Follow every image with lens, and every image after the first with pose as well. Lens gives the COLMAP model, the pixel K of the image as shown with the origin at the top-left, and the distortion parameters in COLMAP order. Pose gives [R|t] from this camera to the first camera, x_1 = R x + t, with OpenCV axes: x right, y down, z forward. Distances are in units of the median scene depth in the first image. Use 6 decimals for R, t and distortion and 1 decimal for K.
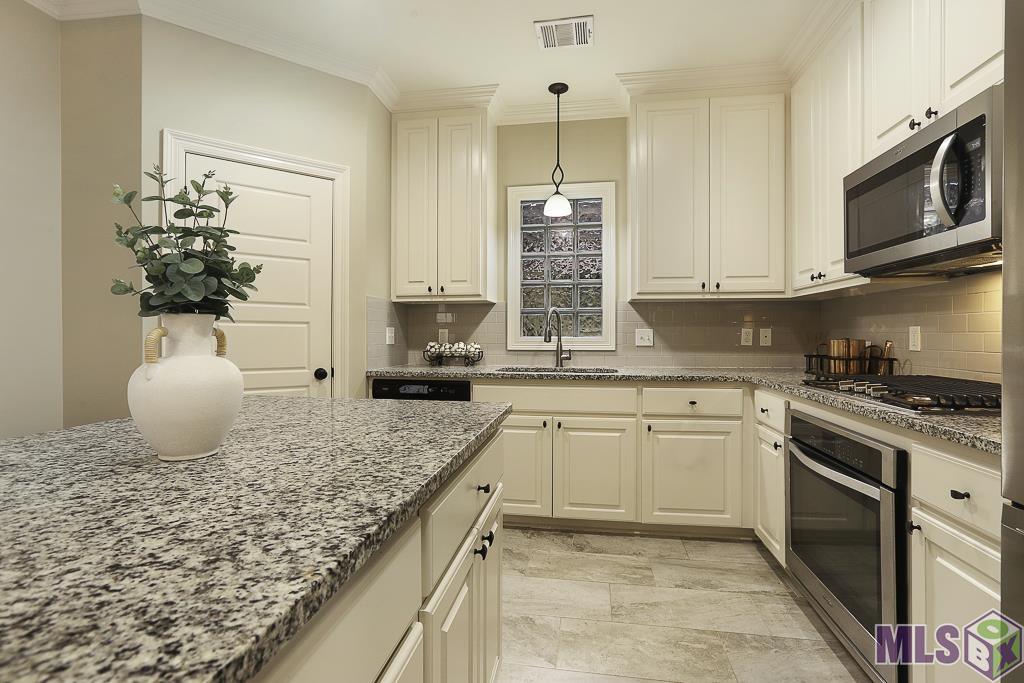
lens RADIAL K [[470.2, 0, 511.6], [0, 470.2, 336.2], [0, 0, 1]] dist [-0.013682, 0.004518]
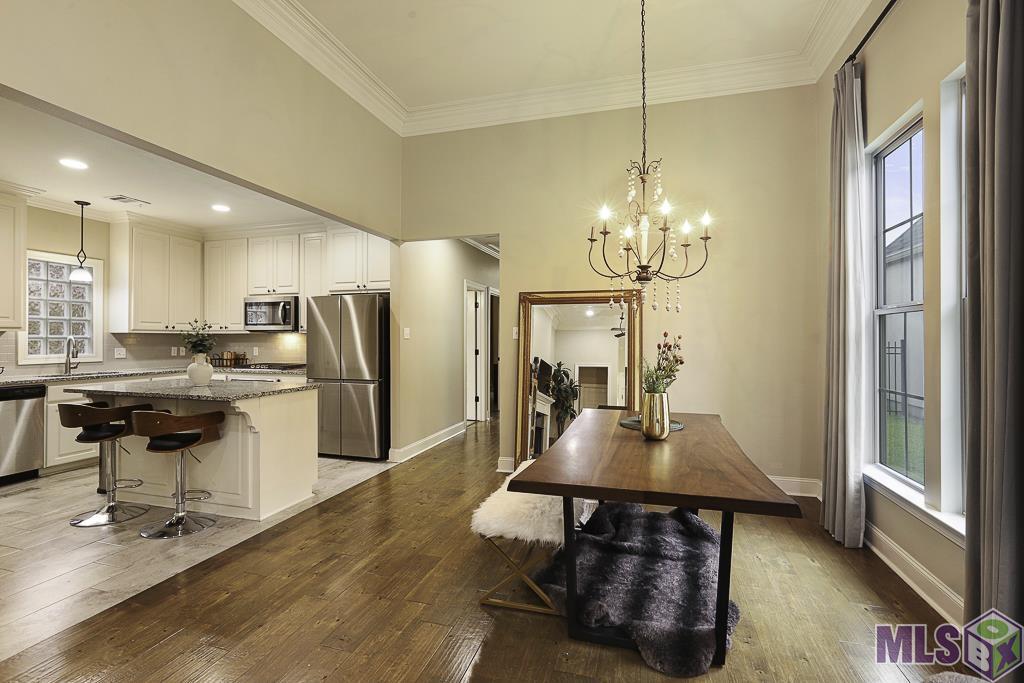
lens RADIAL K [[470.2, 0, 508.2], [0, 470.2, 335.8], [0, 0, 1]] dist [-0.013682, 0.004518]
pose [[0.133279, 0.006746, 0.991056, -1.411348], [0.002444, 0.999972, -0.007136, -0.052092], [-0.991076, 0.003374, 0.133259, -0.740611]]
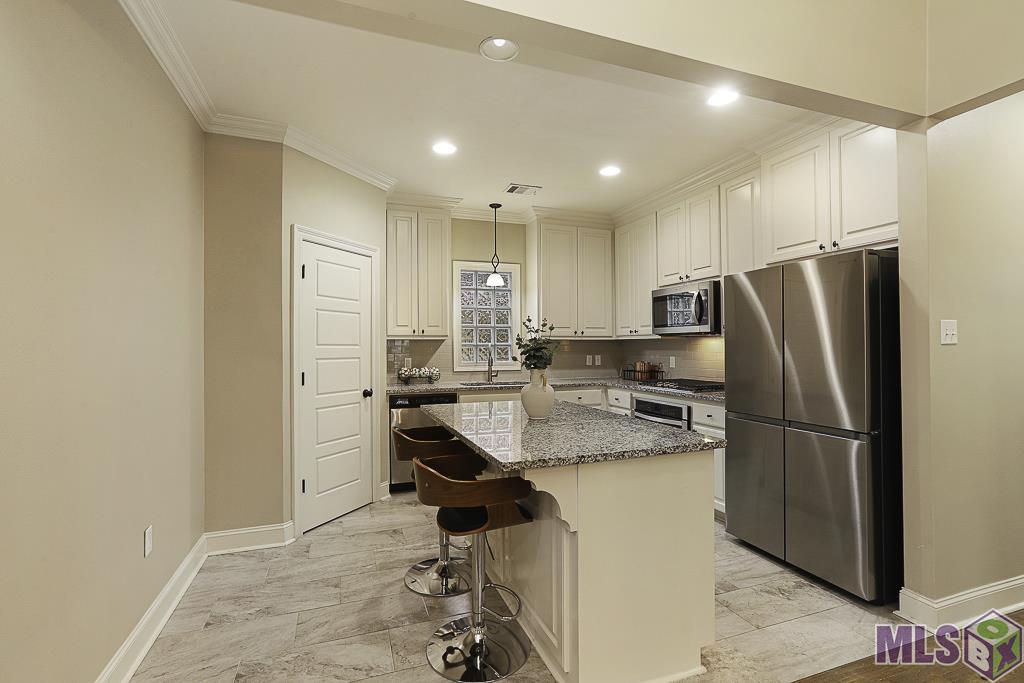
lens RADIAL K [[470.2, 0, 508.3], [0, 470.2, 342.8], [0, 0, 1]] dist [-0.013682, 0.004518]
pose [[0.874575, -0.001320, 0.484889, -0.679872], [0.006457, 0.999939, -0.008924, -0.054662], [-0.484847, 0.010936, 0.874530, -0.433331]]
